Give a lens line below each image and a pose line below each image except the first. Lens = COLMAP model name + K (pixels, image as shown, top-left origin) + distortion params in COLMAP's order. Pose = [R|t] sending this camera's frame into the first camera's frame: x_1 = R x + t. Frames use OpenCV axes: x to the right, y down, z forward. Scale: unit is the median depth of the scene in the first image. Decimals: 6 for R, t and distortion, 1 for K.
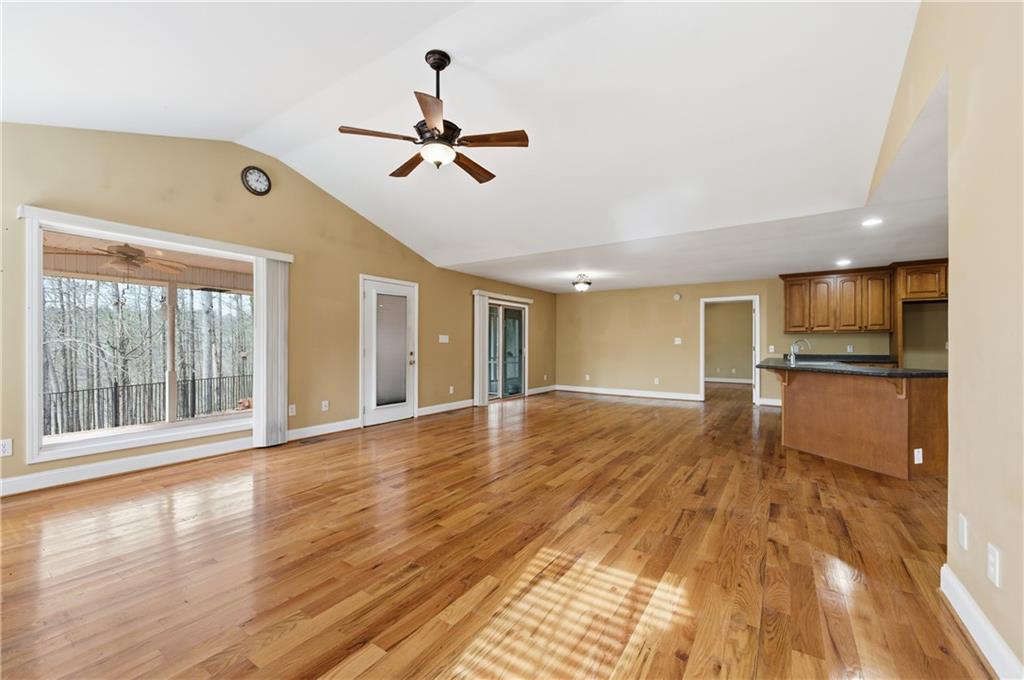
lens RADIAL K [[408.0, 0, 509.3], [0, 408.0, 344.2], [0, 0, 1]] dist [0.003916, 0.000038]
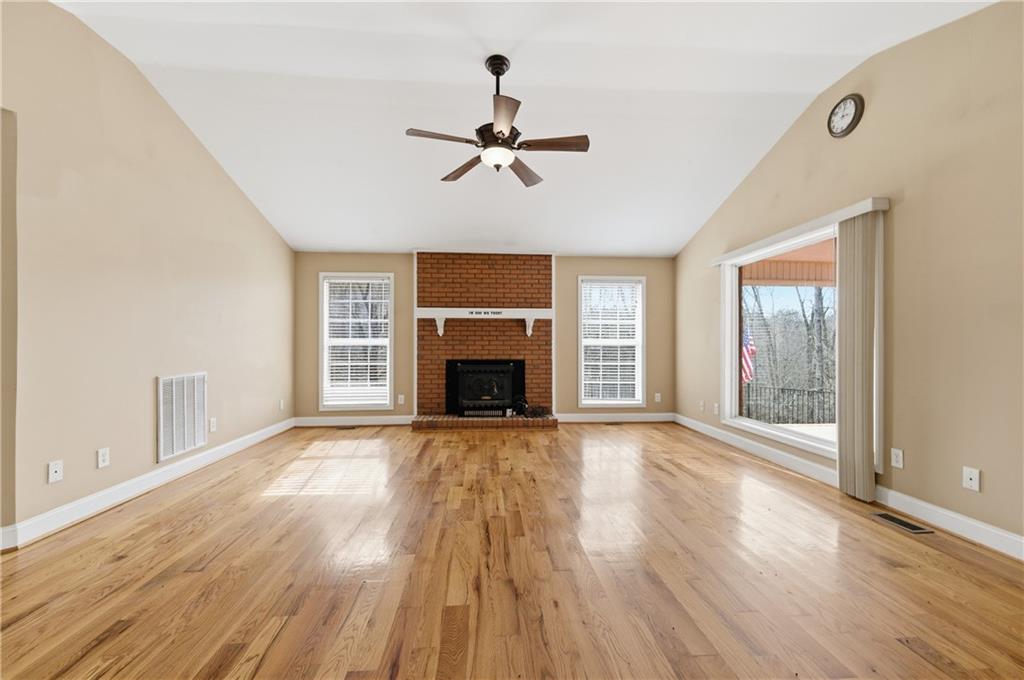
lens RADIAL K [[408.0, 0, 516.3], [0, 408.0, 345.0], [0, 0, 1]] dist [0.003916, 0.000038]
pose [[-0.788524, -0.004547, -0.614987, 0.401440], [-0.001132, 0.999982, -0.005941, 0.007116], [0.615003, -0.003988, -0.788515, 1.777582]]
